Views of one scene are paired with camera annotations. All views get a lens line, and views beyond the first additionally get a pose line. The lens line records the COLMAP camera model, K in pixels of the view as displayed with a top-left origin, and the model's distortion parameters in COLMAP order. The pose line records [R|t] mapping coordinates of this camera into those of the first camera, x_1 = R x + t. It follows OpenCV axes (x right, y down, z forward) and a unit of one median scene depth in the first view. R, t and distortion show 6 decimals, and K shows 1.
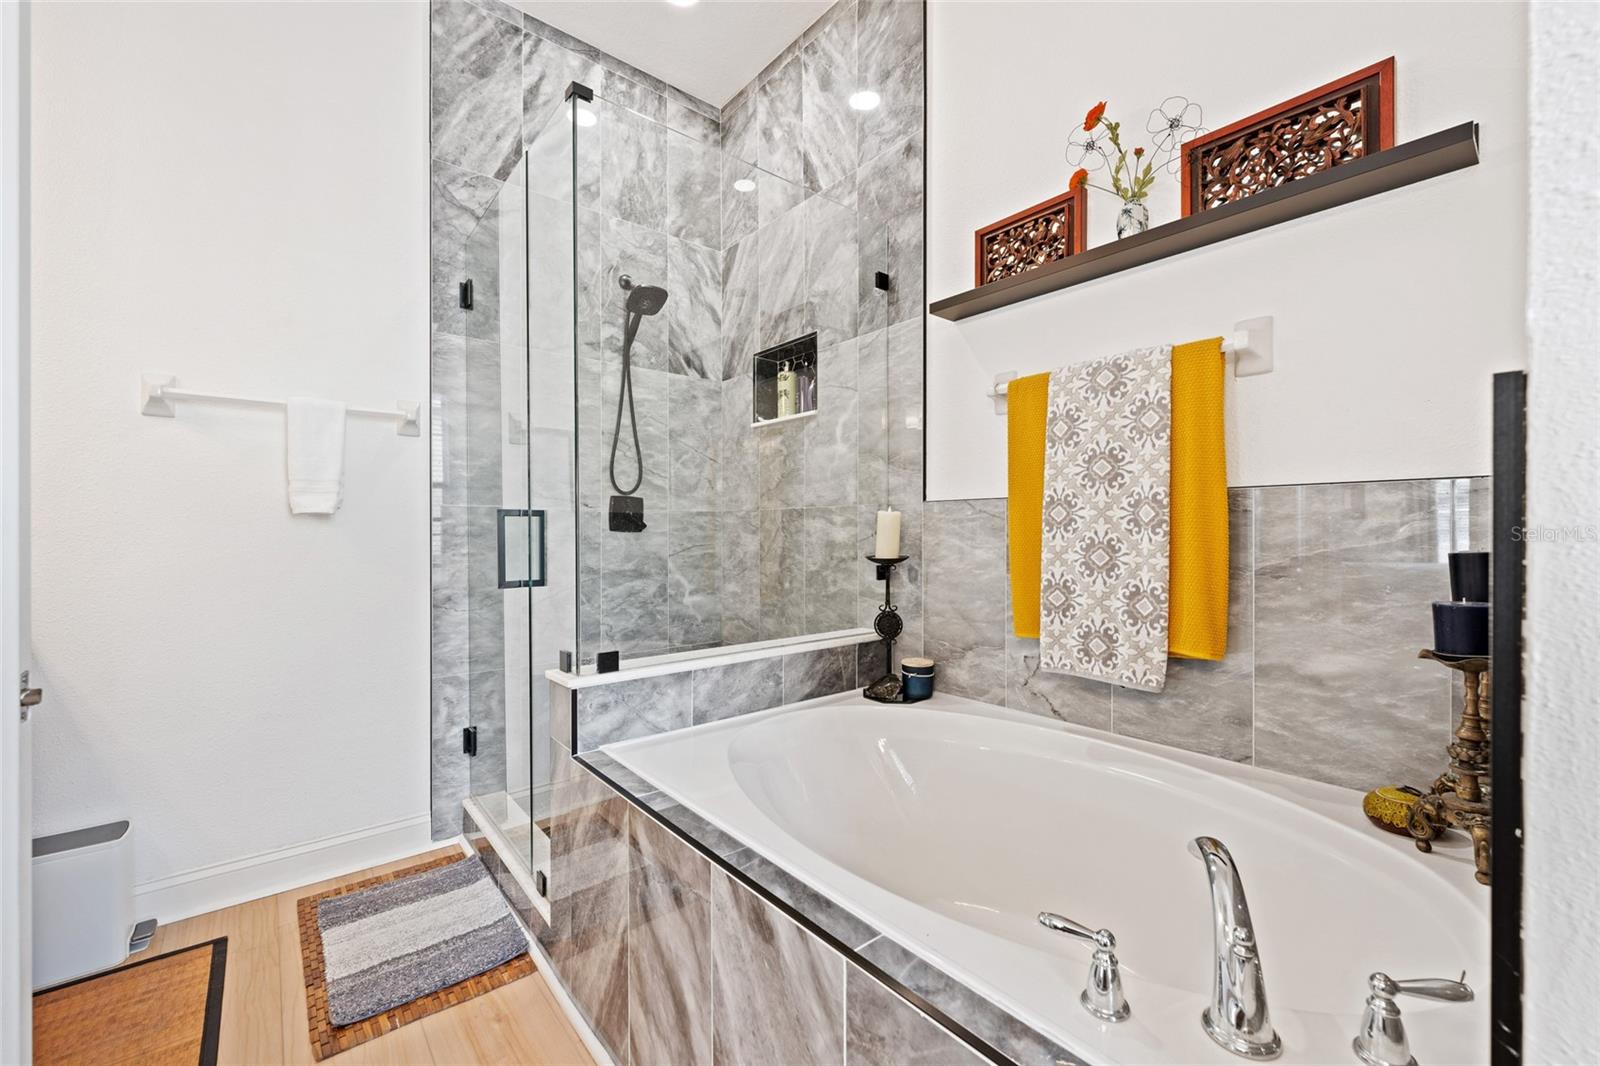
lens RADIAL K [[650.6, 0, 801.2], [0, 650.6, 531.7], [0, 0, 1]] dist [0.000842, -0.000818]
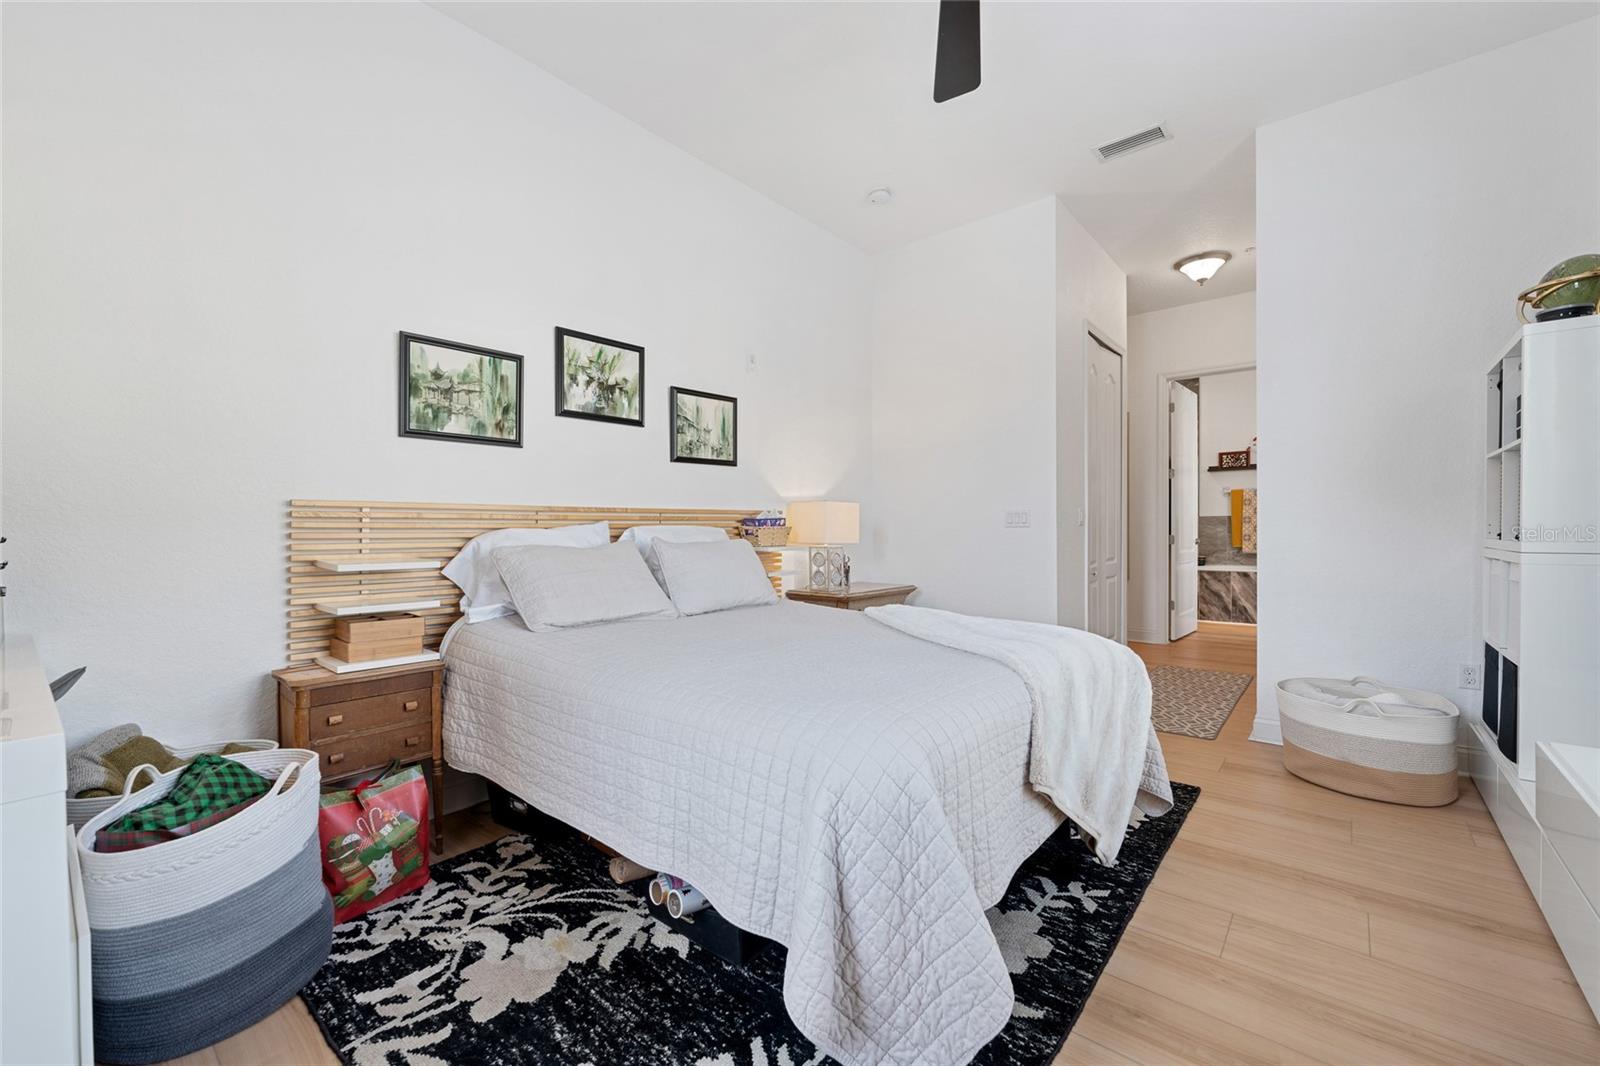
lens RADIAL K [[650.6, 0, 798.7], [0, 650.6, 532.8], [0, 0, 1]] dist [0.000842, -0.000818]
pose [[0.984668, -0.000571, 0.174438, -3.129245], [-0.000267, 0.999989, 0.004776, 0.037696], [-0.174439, -0.004750, 0.984657, -2.658287]]
